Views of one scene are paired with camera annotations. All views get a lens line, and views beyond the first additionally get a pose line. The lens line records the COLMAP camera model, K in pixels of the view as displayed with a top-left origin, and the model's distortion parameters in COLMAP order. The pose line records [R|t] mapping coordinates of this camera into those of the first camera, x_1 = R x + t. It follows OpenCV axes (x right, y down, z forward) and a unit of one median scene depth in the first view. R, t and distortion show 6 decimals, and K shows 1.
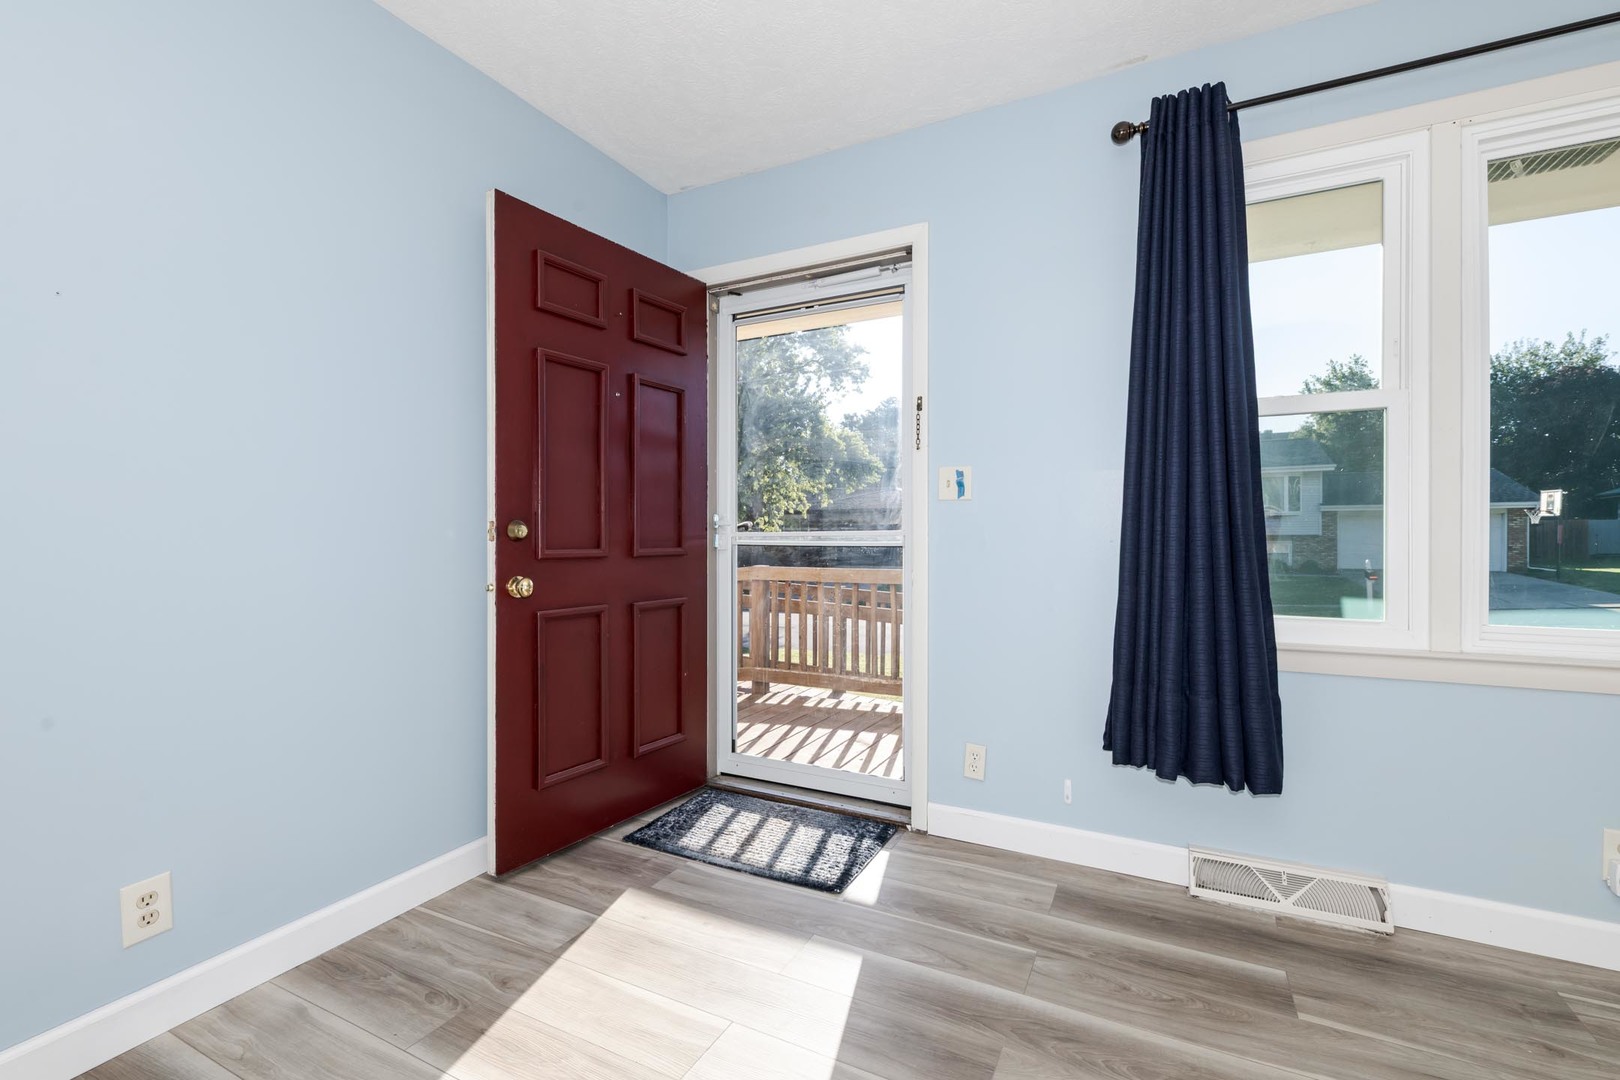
lens RADIAL K [[693.6, 0, 818.0], [0, 693.6, 539.9], [0, 0, 1]] dist [0.002625, -0.000230]
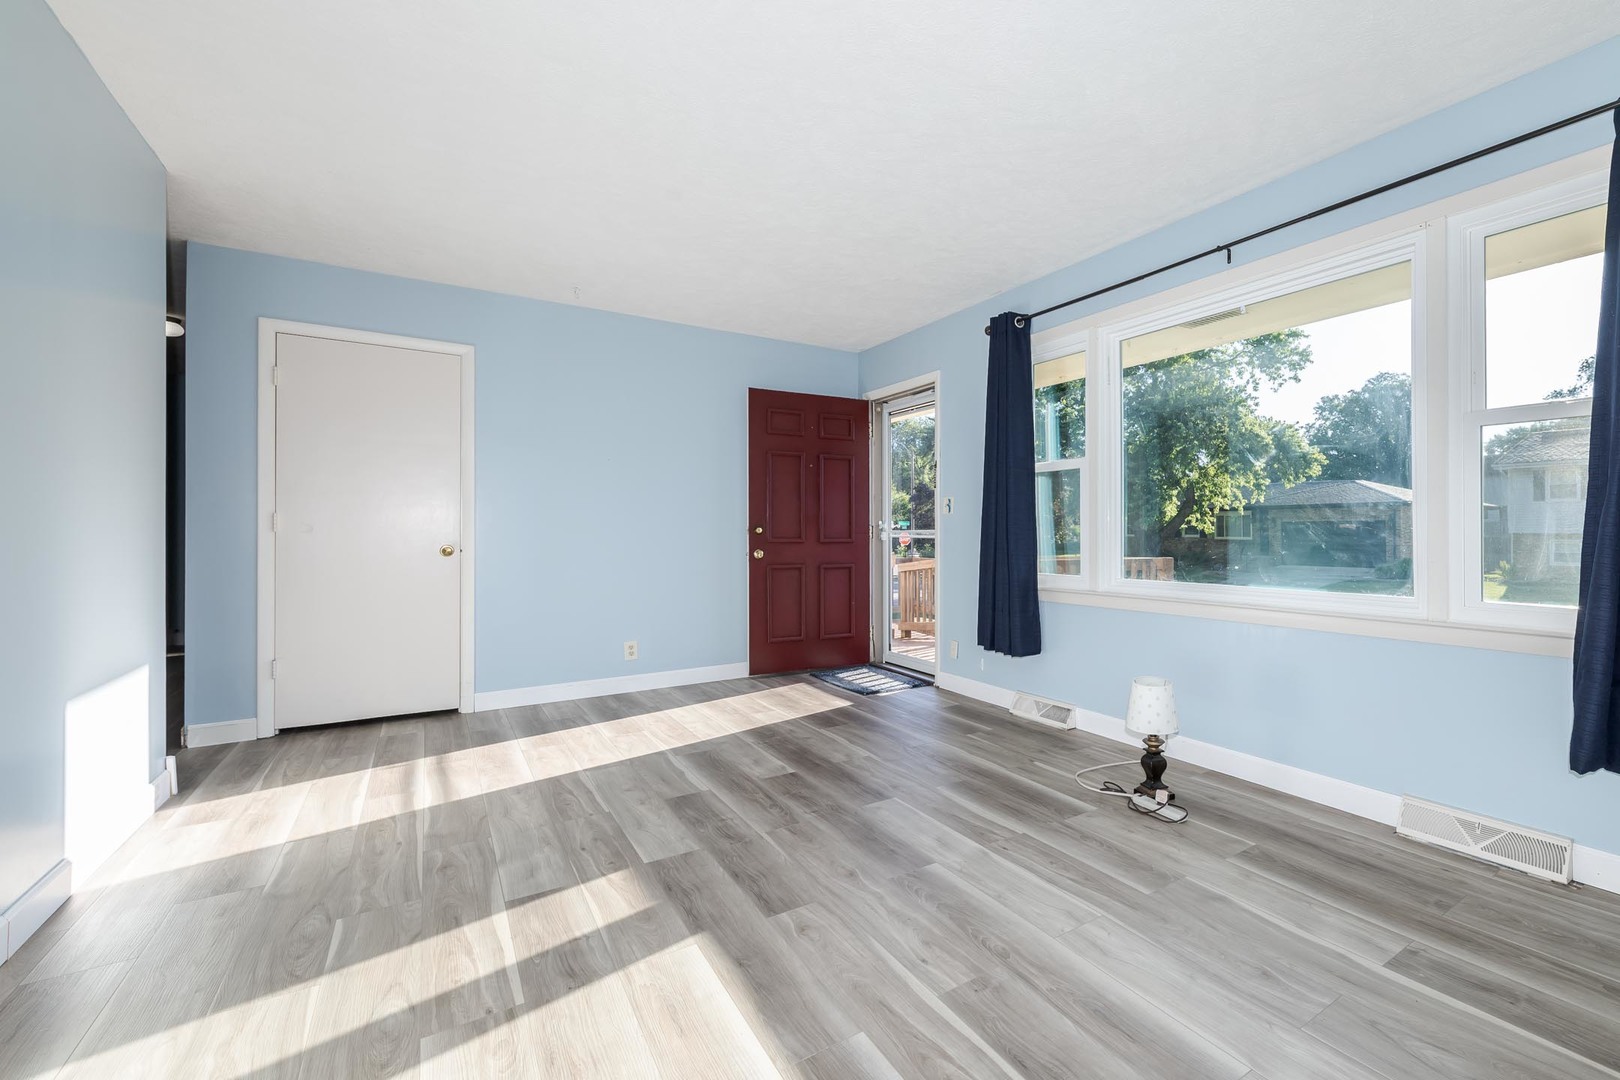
lens RADIAL K [[693.6, 0, 974.8], [0, 693.6, 560.9], [0, 0, 1]] dist [0.002625, -0.000230]
pose [[0.905109, 0.020288, -0.424695, 1.317848], [-0.005246, 0.999318, 0.036557, -0.001489], [0.425147, -0.030860, 0.904598, -0.871774]]
